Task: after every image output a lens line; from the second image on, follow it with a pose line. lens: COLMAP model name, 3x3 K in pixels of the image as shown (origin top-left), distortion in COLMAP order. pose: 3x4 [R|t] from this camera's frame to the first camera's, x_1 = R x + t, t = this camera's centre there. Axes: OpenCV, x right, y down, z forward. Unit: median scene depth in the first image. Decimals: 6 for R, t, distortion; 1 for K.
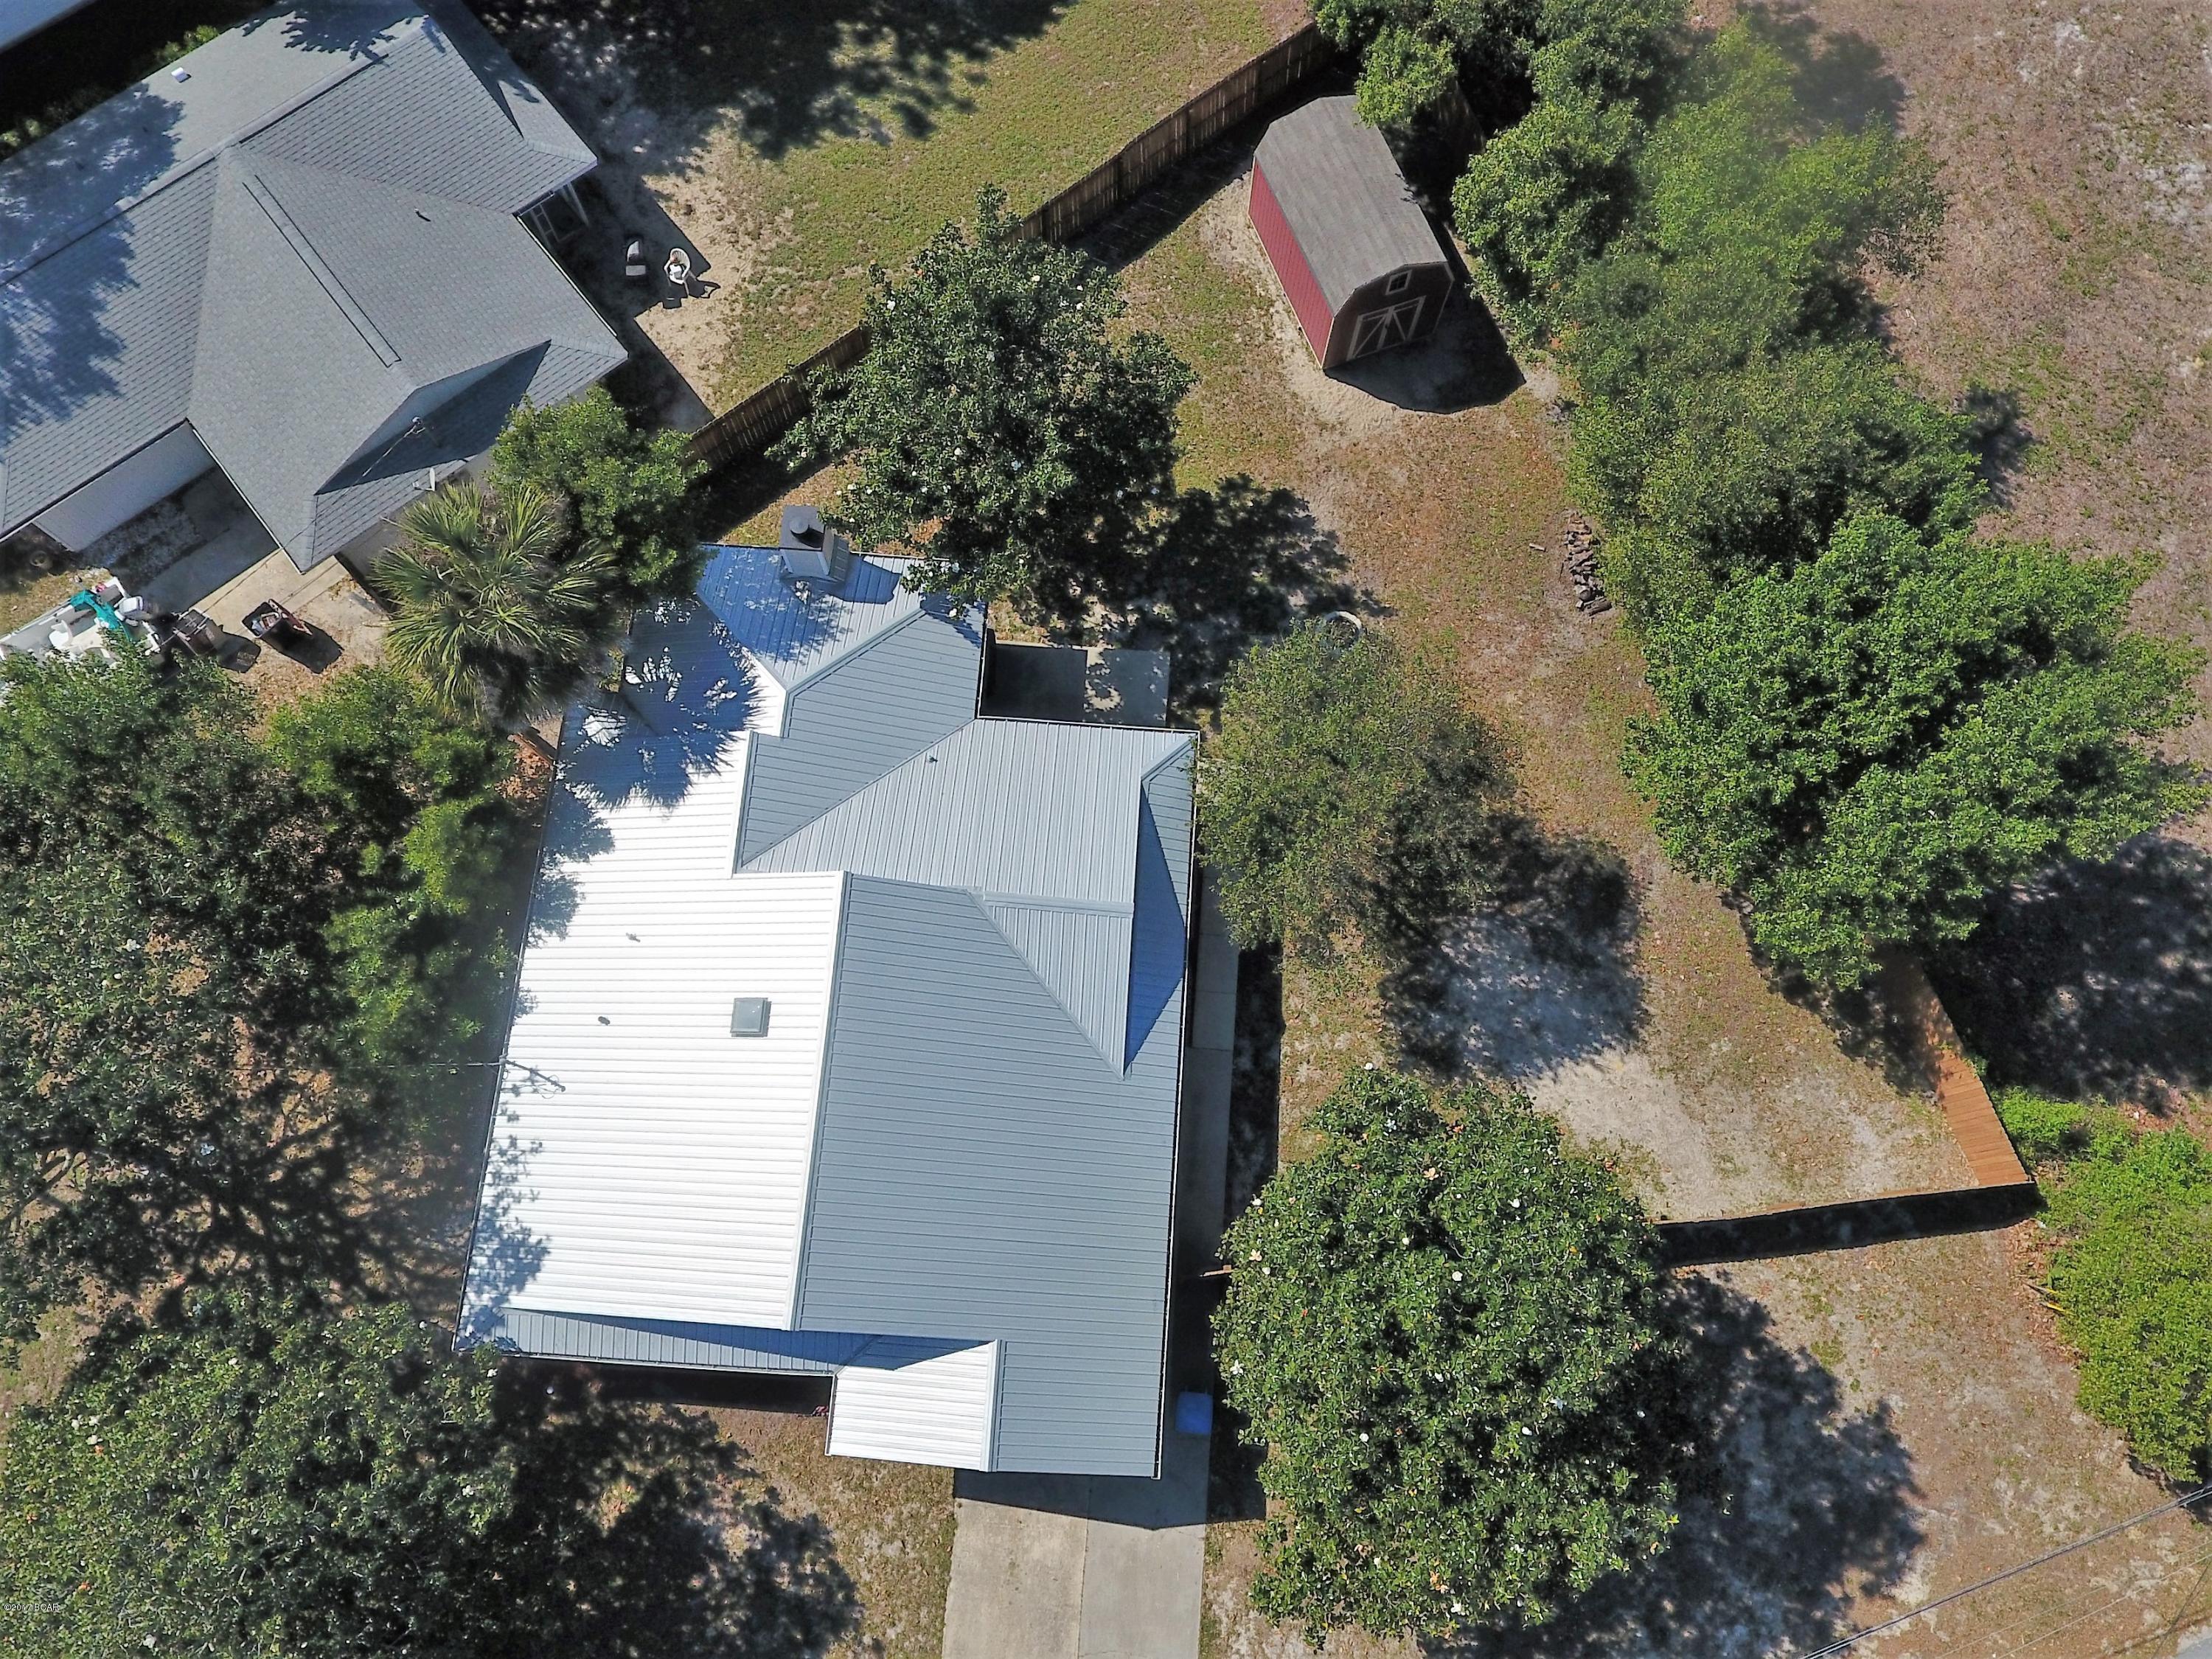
lens RADIAL K [[1637.7, 0, 1154.3], [0, 1637.7, 824.0], [0, 0, 1]] dist [-0.008250, -0.004473]
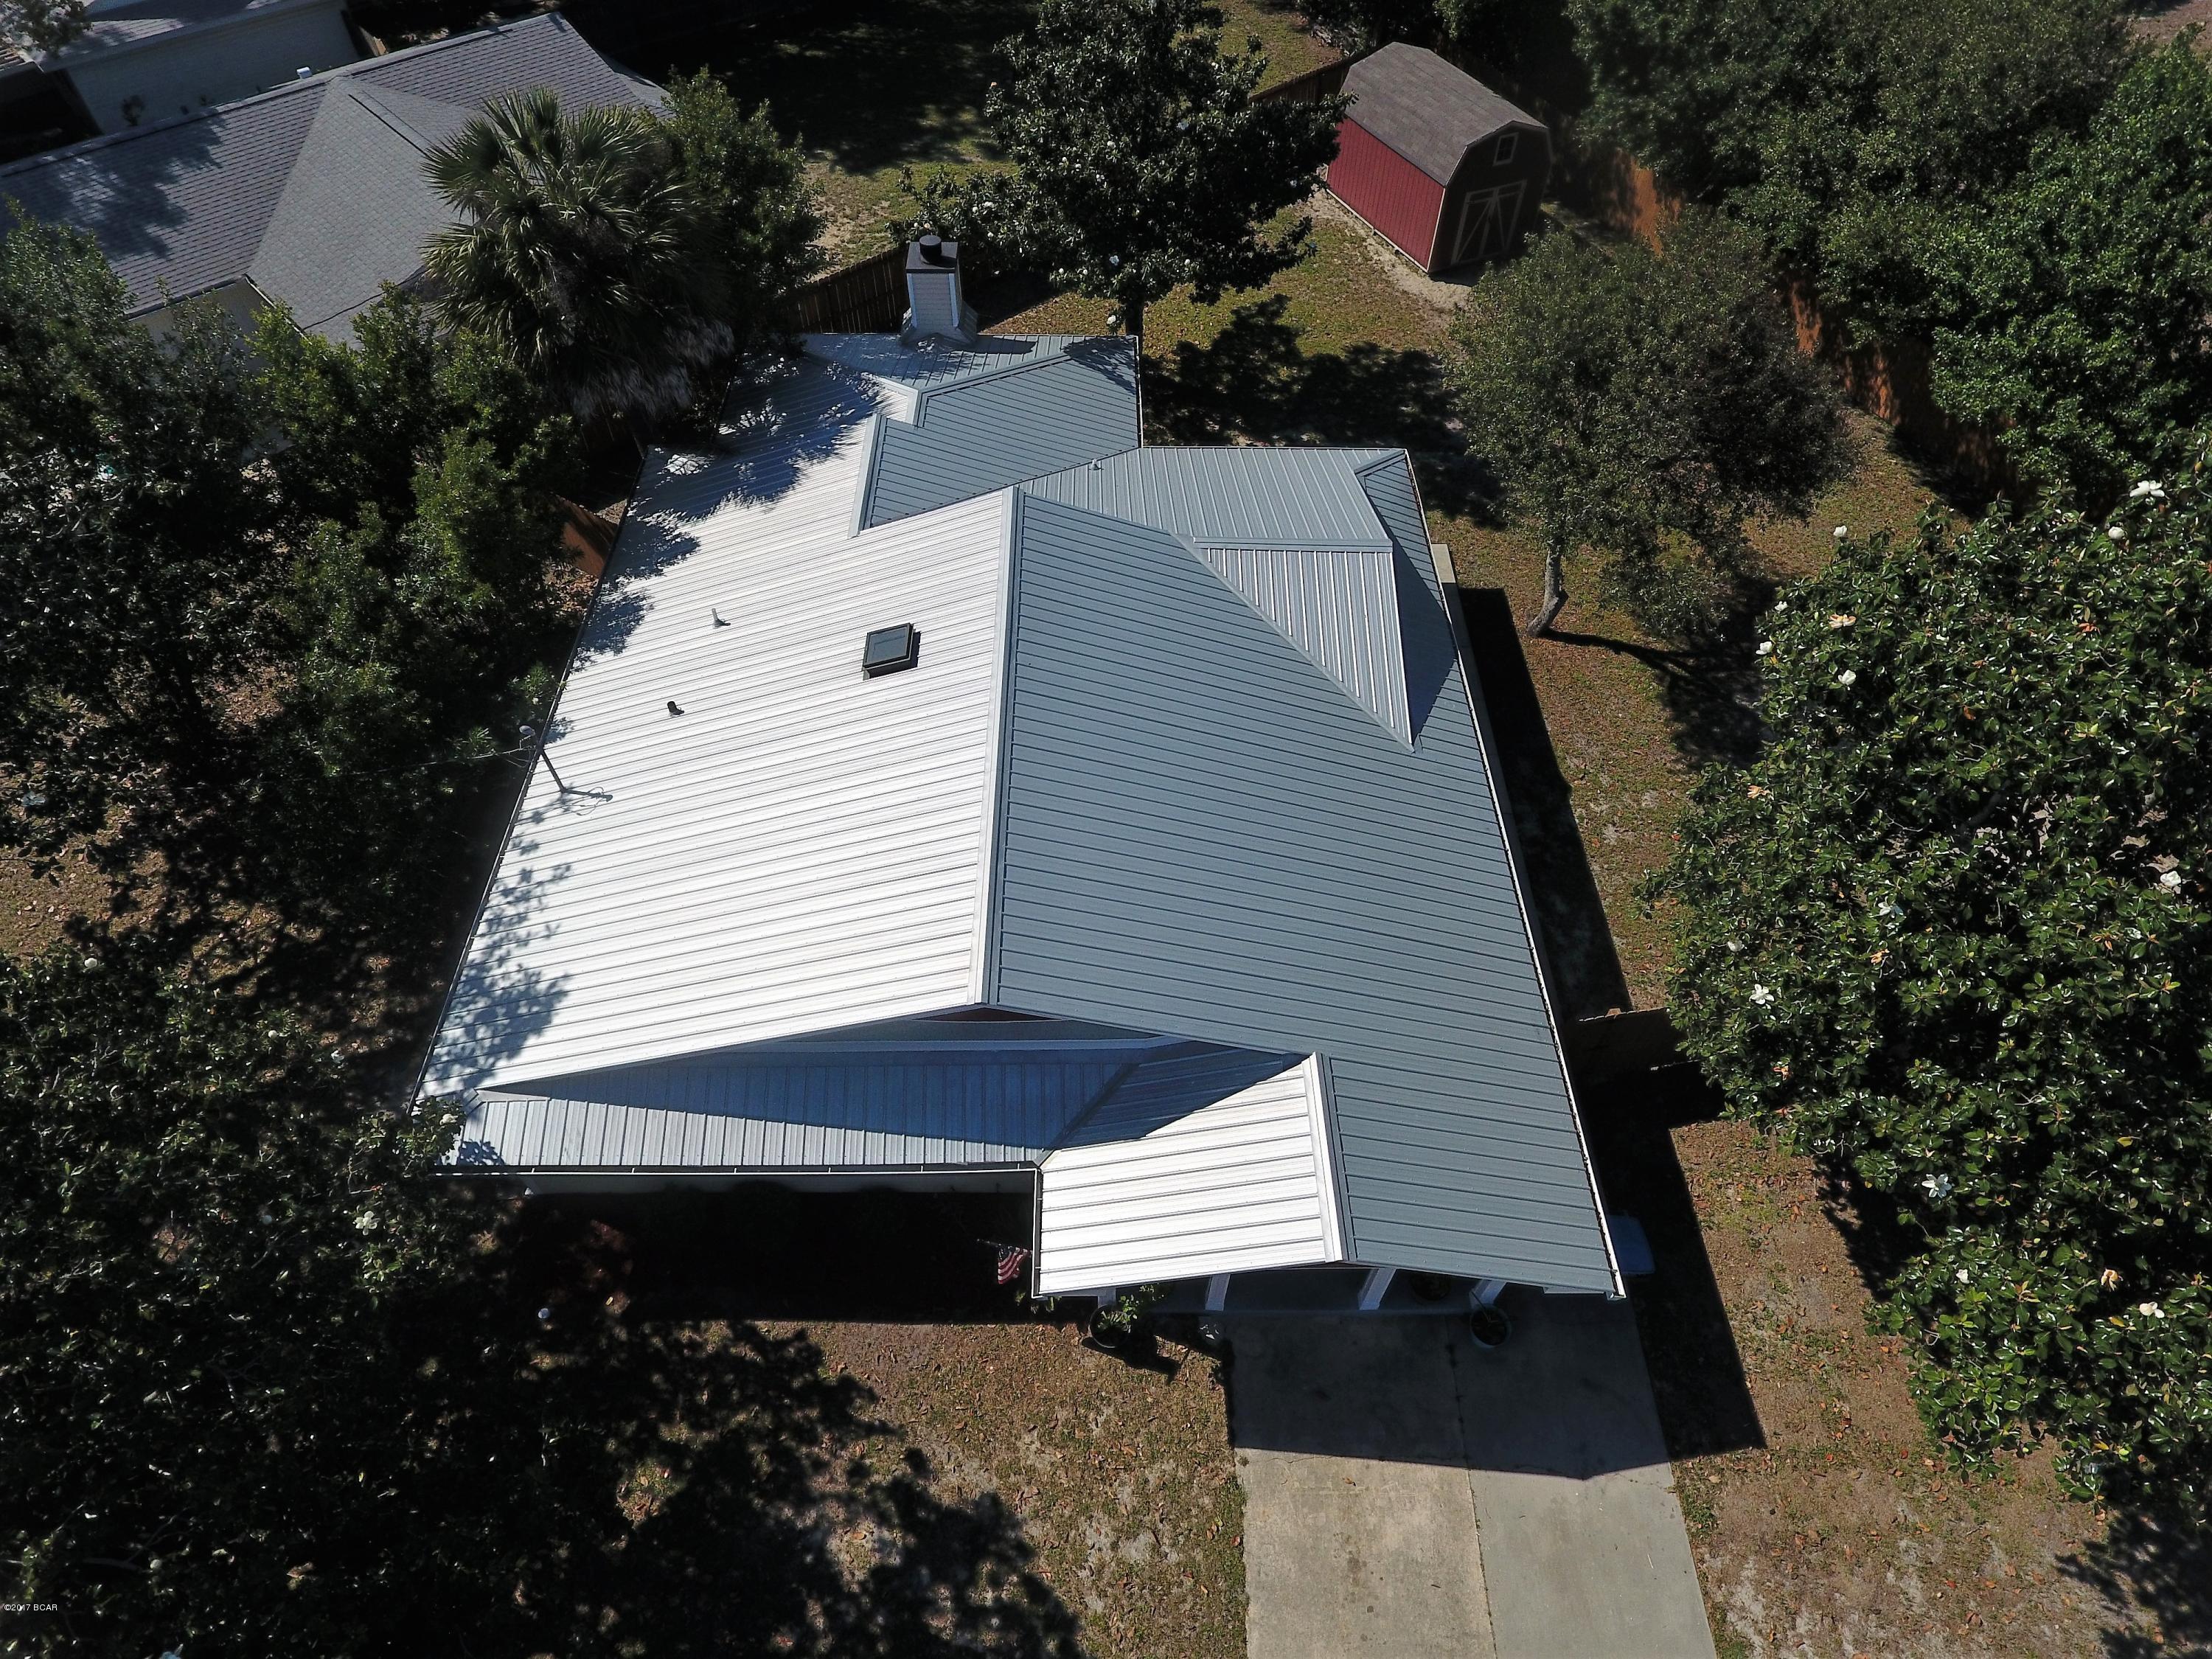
lens RADIAL K [[1297.7, 0, 1102.1], [0, 1297.7, 803.8], [0, 0, 1]] dist [-0.007042, -0.000844]
pose [[0.997595, -0.059220, 0.036004, -0.171479], [0.068625, 0.916655, -0.393744, 0.380577], [-0.009686, 0.395268, 0.918515, 0.489849]]
